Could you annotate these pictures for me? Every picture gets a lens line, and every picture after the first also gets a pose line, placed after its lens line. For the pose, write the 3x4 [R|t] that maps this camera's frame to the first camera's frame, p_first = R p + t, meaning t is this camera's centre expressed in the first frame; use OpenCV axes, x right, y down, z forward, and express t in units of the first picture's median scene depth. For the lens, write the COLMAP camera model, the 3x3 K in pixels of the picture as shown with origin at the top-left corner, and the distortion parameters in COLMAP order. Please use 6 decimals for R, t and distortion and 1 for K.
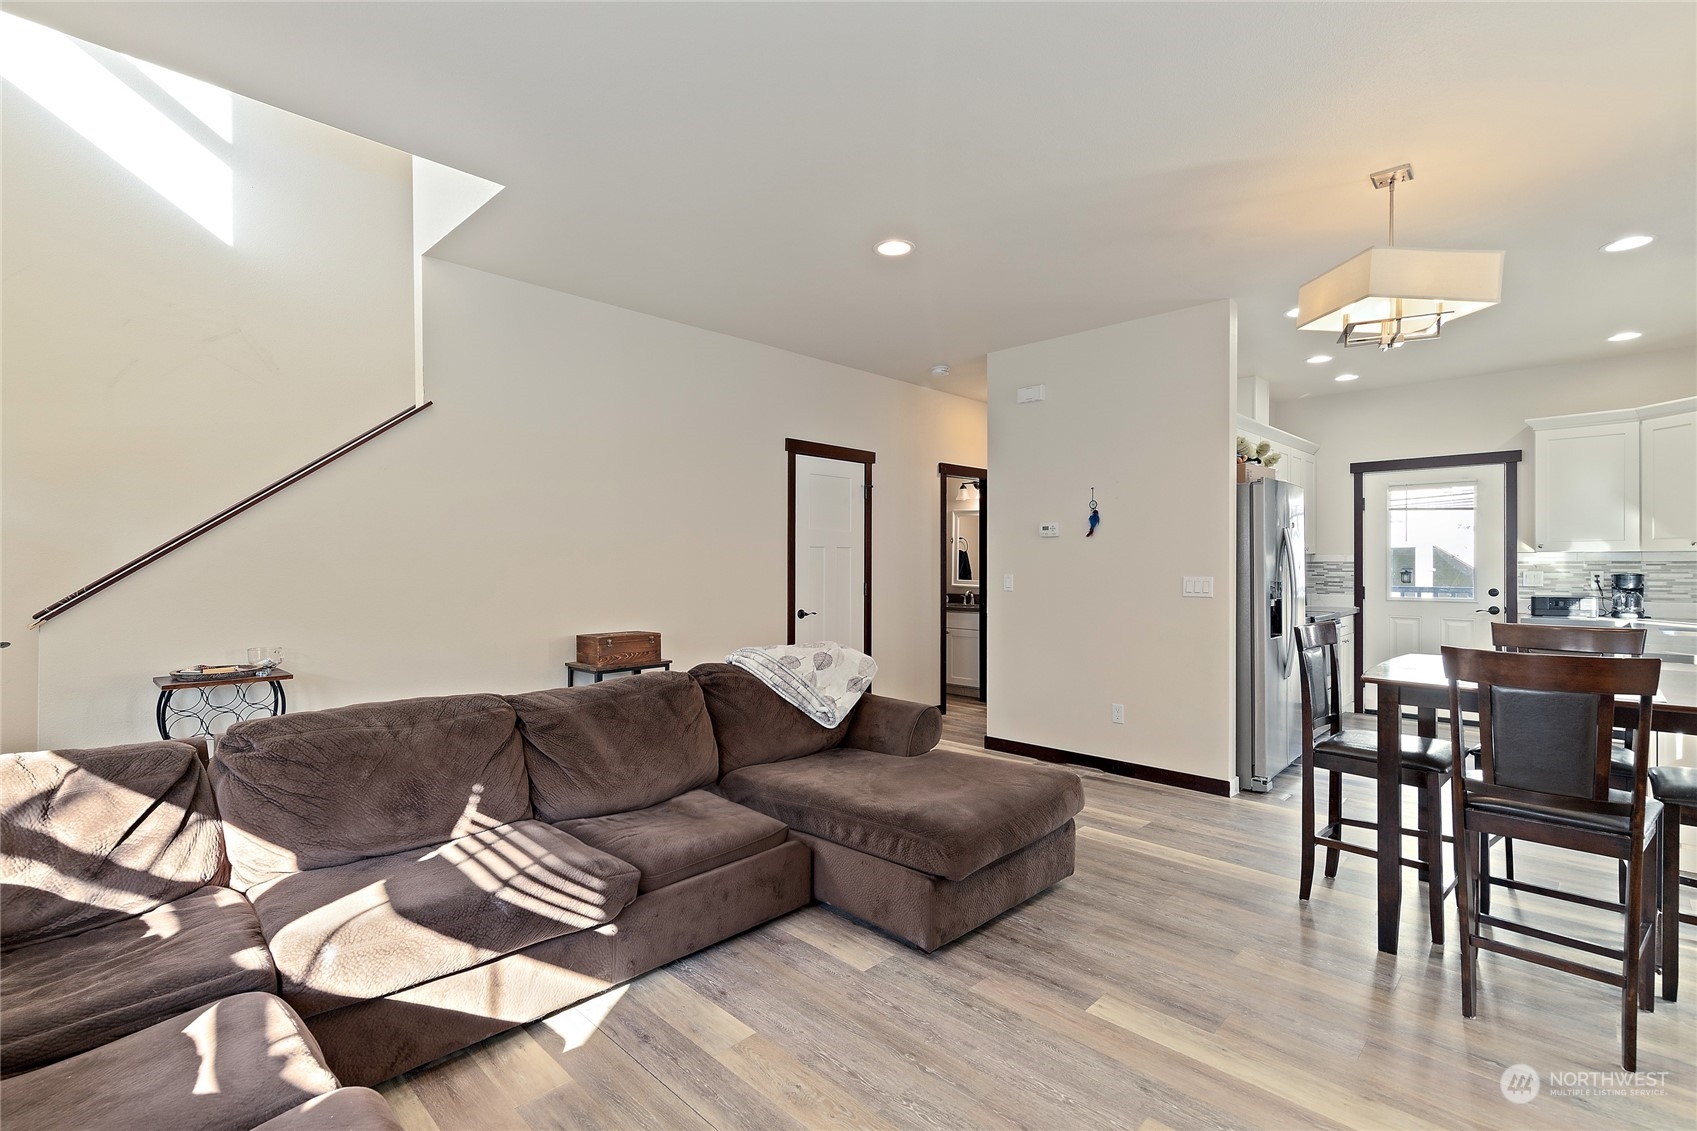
lens RADIAL K [[774.6, 0, 848.5], [0, 774.6, 565.5], [0, 0, 1]] dist [0.010903, -0.000476]
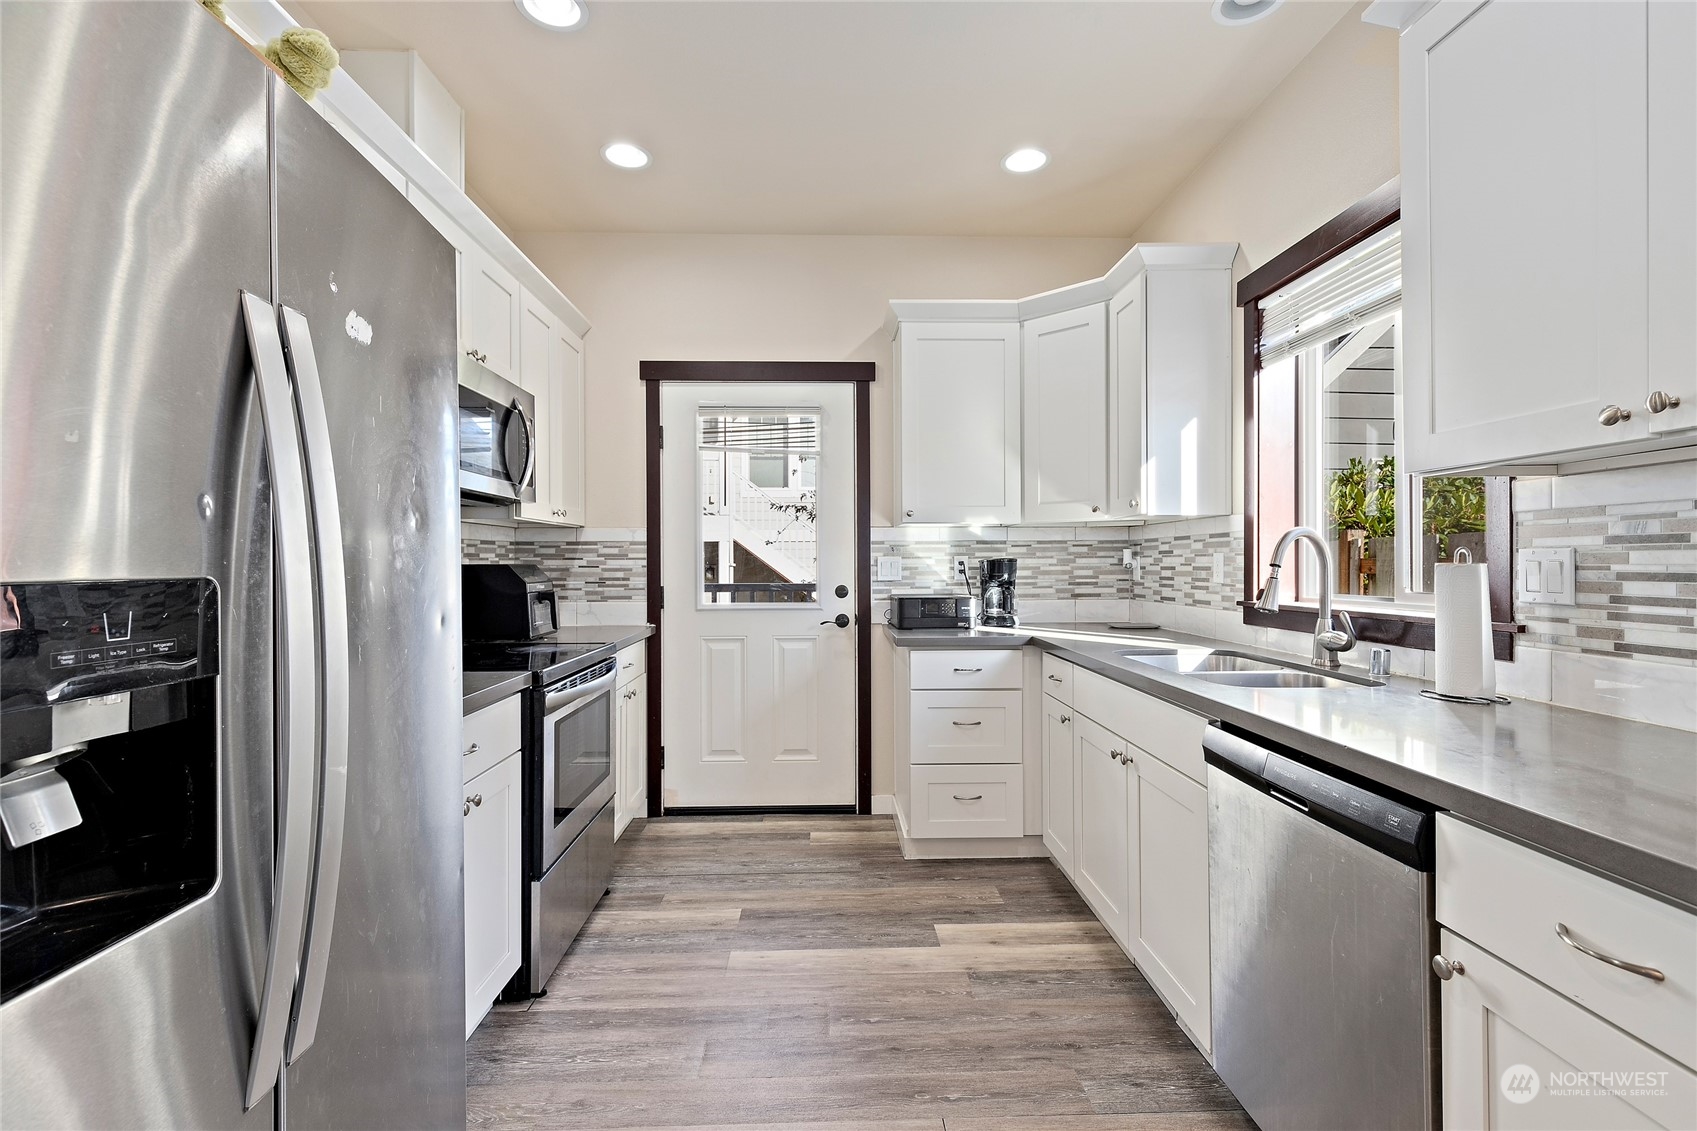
lens RADIAL K [[763.5, 0, 847.3], [0, 763.5, 558.6], [0, 0, 1]] dist [0.012004, -0.000749]
pose [[0.692401, 0.002823, 0.721508, 0.415343], [0.004209, 0.999960, -0.007951, 0.014070], [-0.721501, 0.008543, 0.692361, 0.607686]]
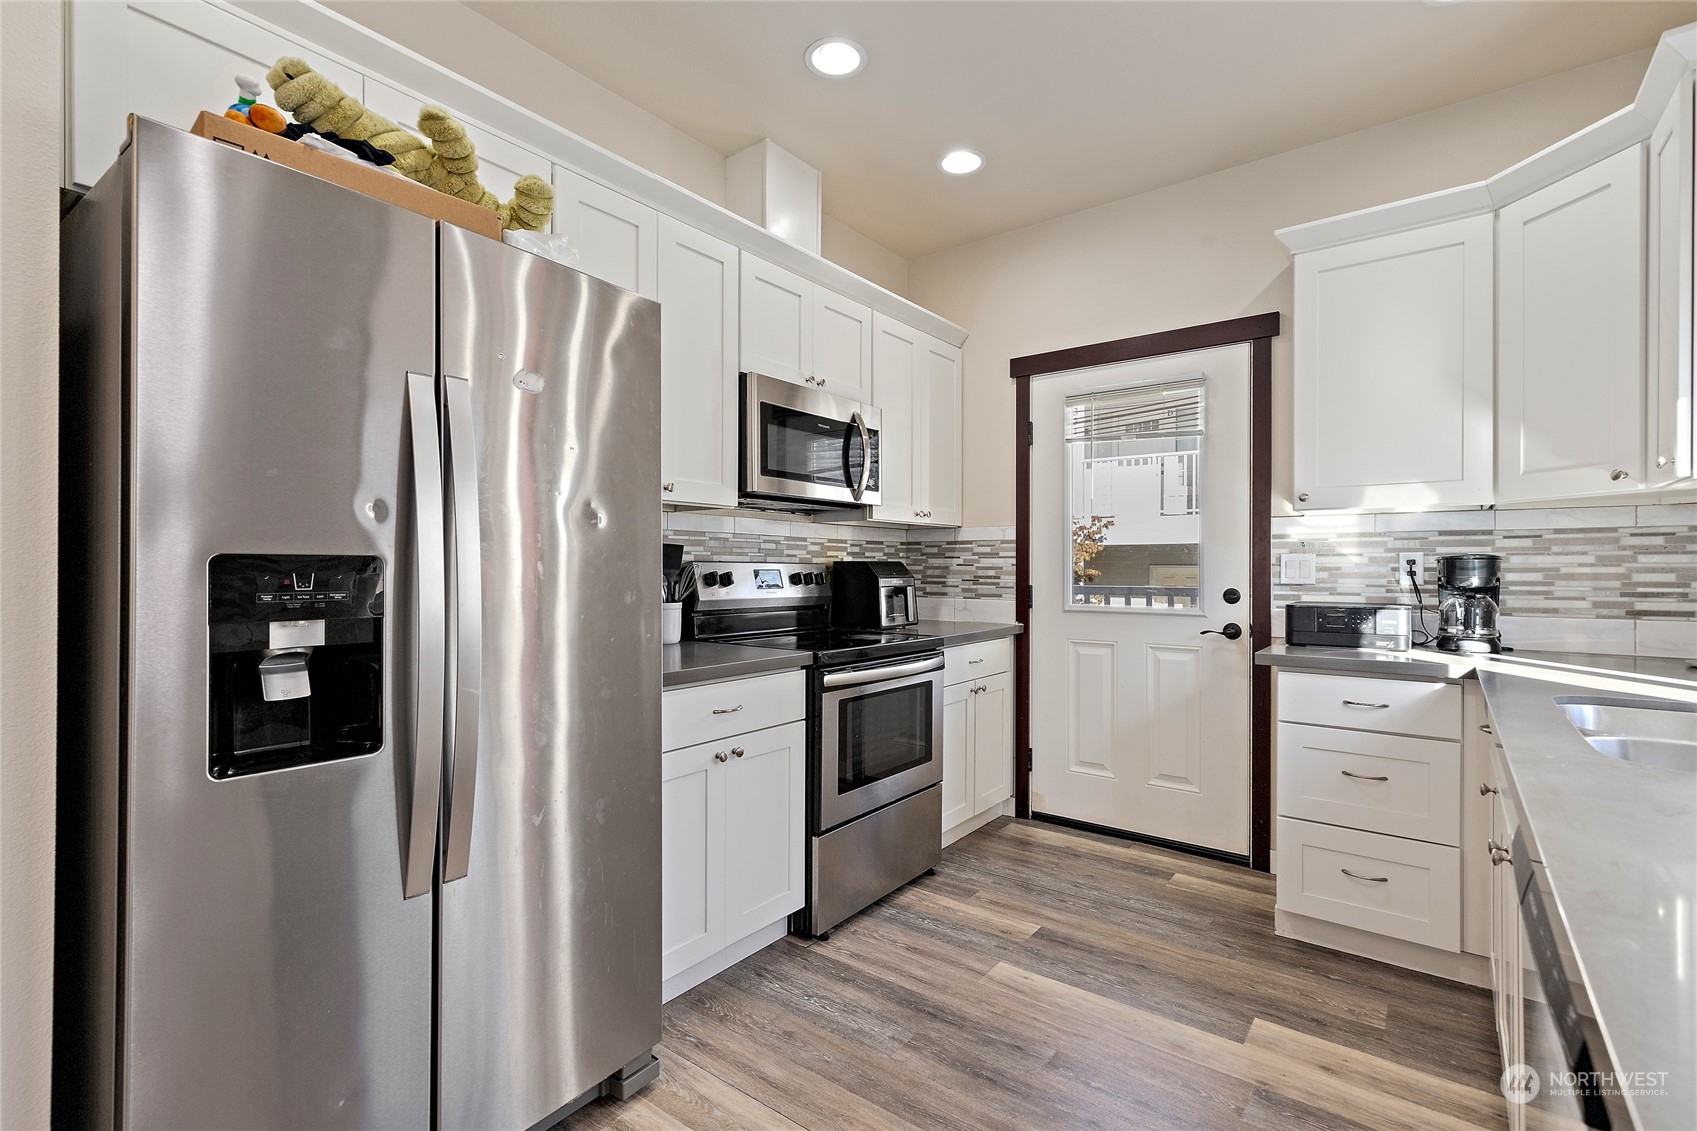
lens RADIAL K [[774.6, 0, 848.5], [0, 774.6, 565.5], [0, 0, 1]] dist [0.010903, -0.000476]
pose [[0.992616, 0.005529, 0.121177, 0.540119], [-0.004830, 0.999970, -0.006060, 0.019688], [-0.121207, 0.005430, 0.992612, 0.550432]]
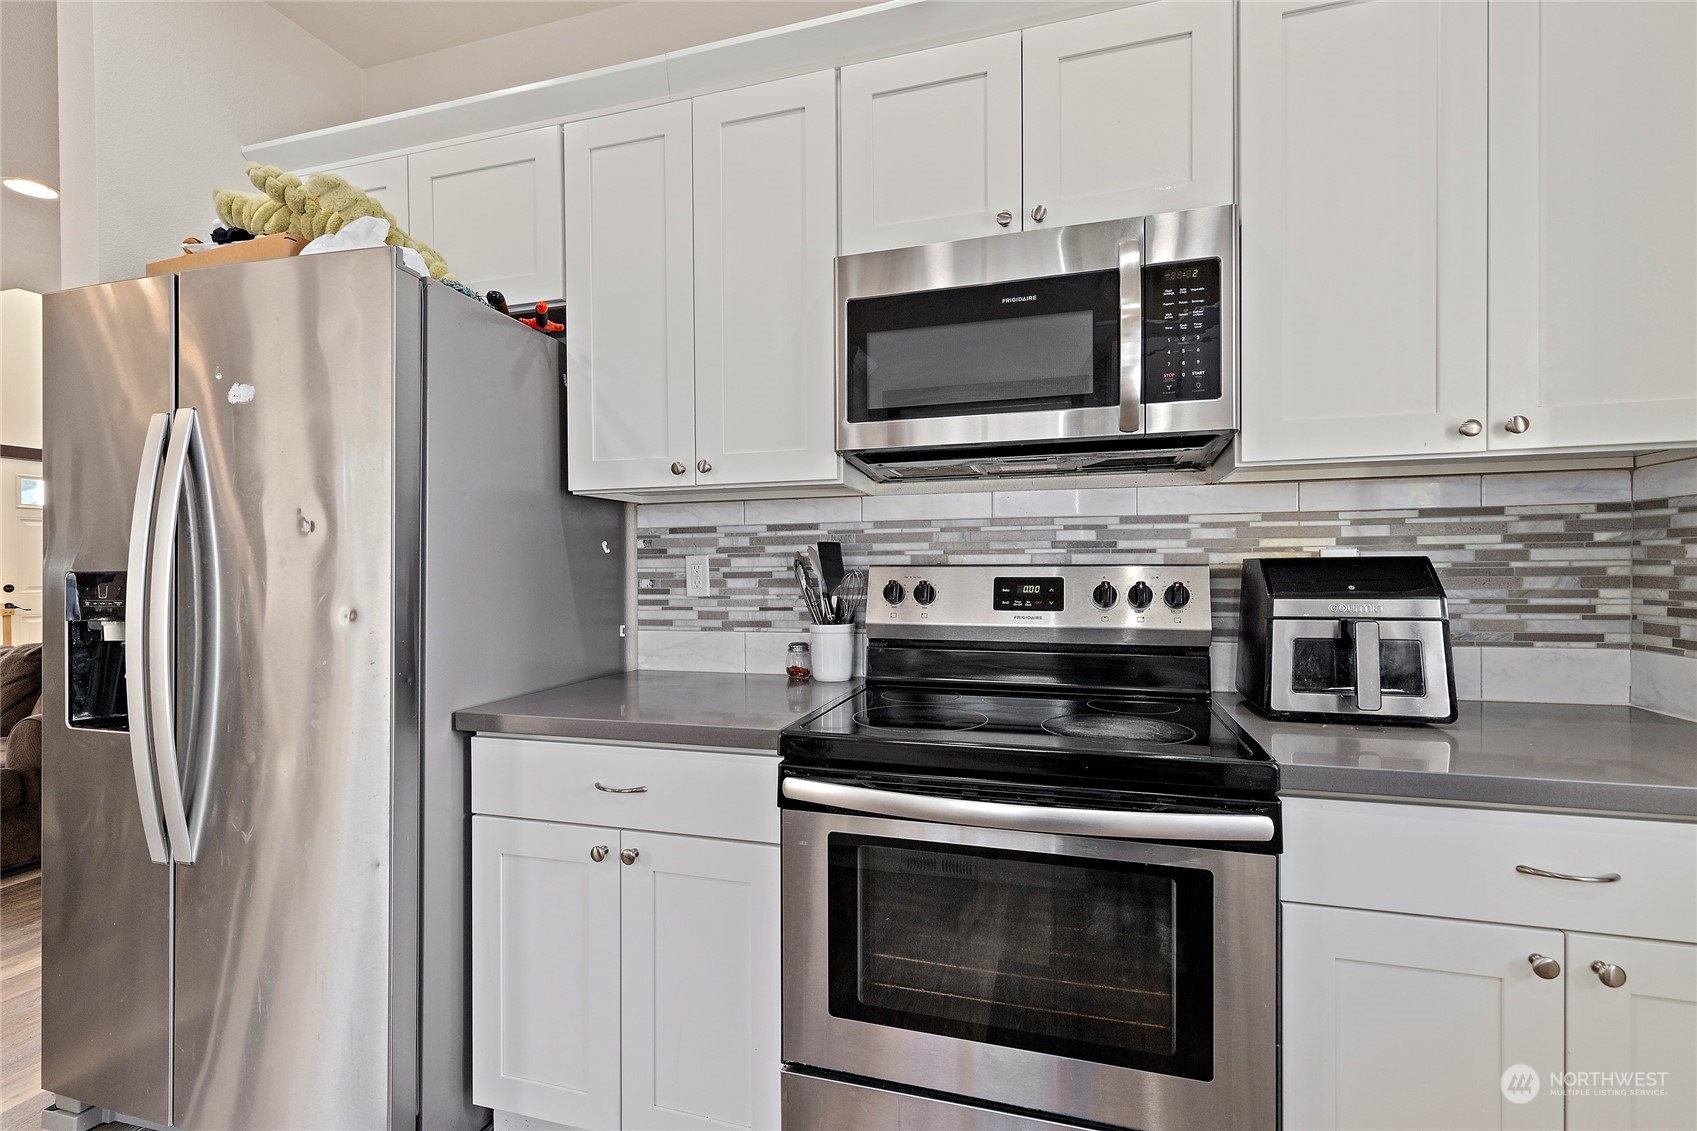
lens RADIAL K [[774.6, 0, 848.5], [0, 774.6, 565.5], [0, 0, 1]] dist [0.010903, -0.000476]
pose [[0.459088, -0.001852, -0.888389, 0.786055], [0.003911, 0.999992, -0.000064, 0.014626], [0.888382, -0.003445, 0.459091, 0.875170]]
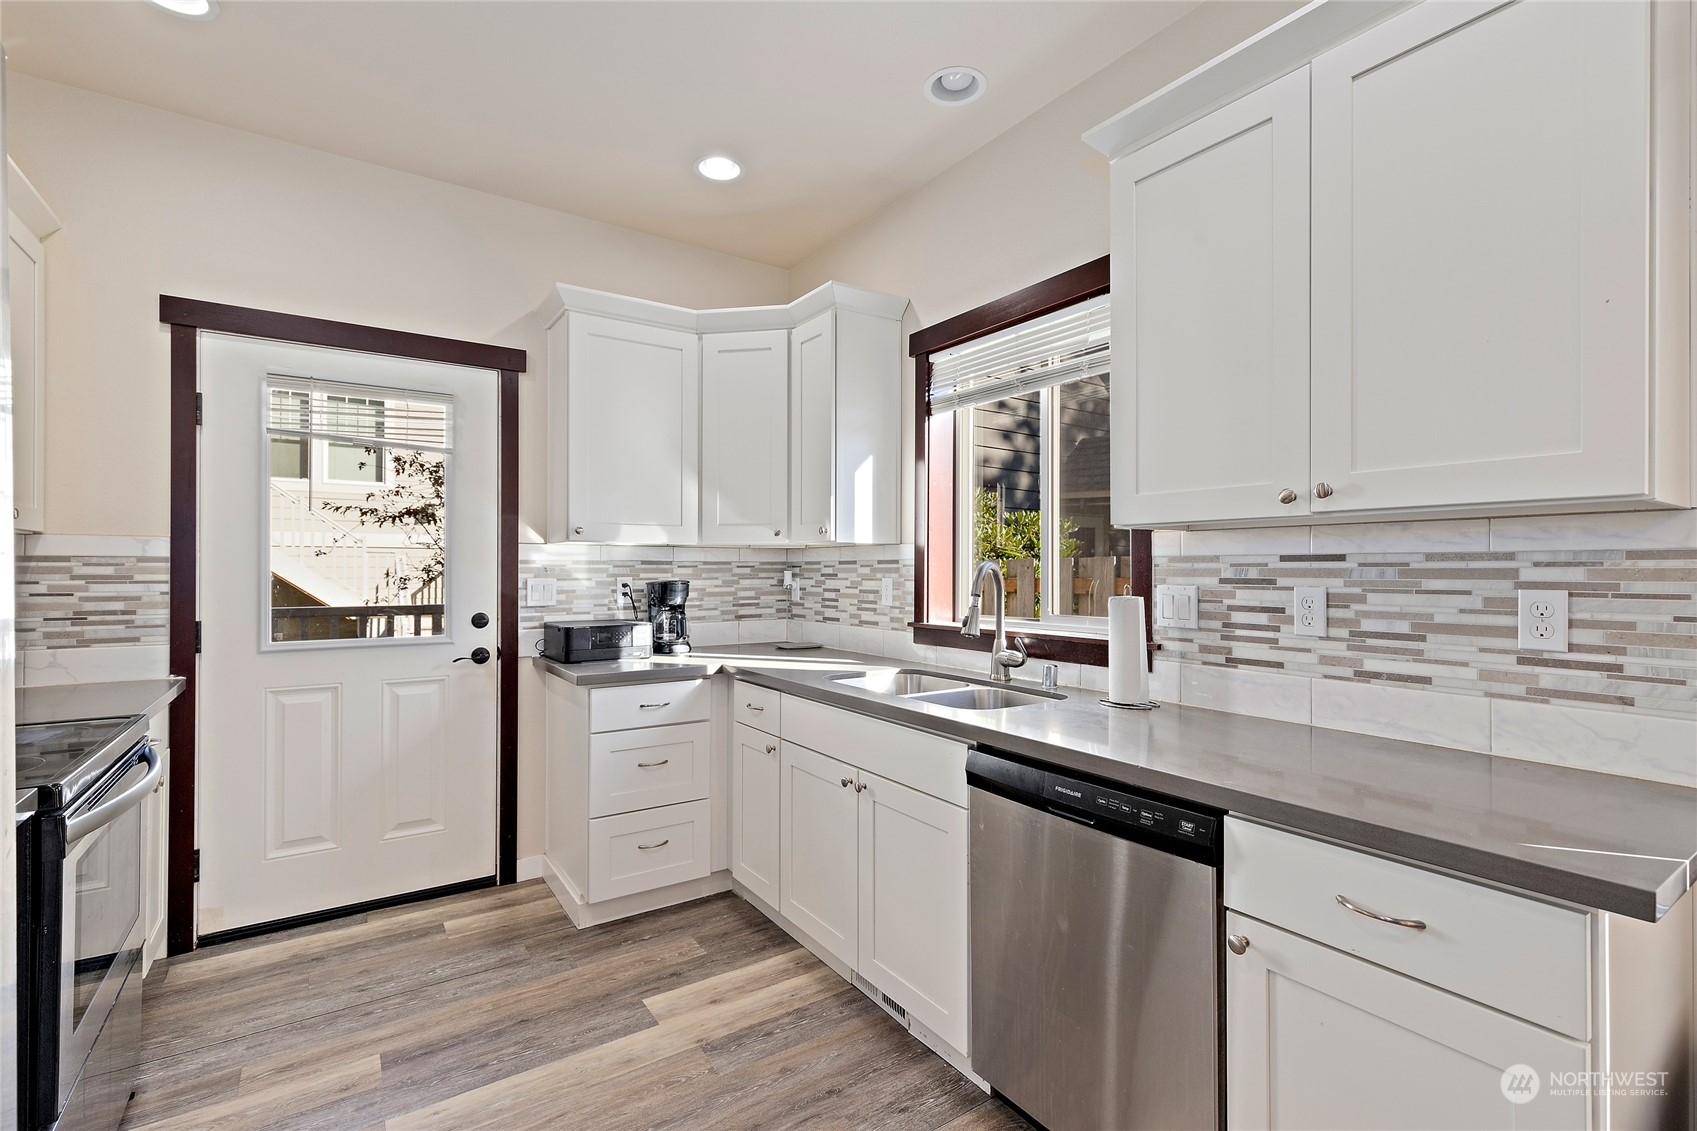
lens RADIAL K [[763.3, 0, 845.6], [0, 763.3, 563.5], [0, 0, 1]] dist [0.009815, -0.000704]
pose [[0.203559, 0.009578, 0.979016, 0.404725], [0.000695, 0.999950, -0.009927, 0.002657], [-0.979062, 0.002701, 0.203542, 0.695424]]
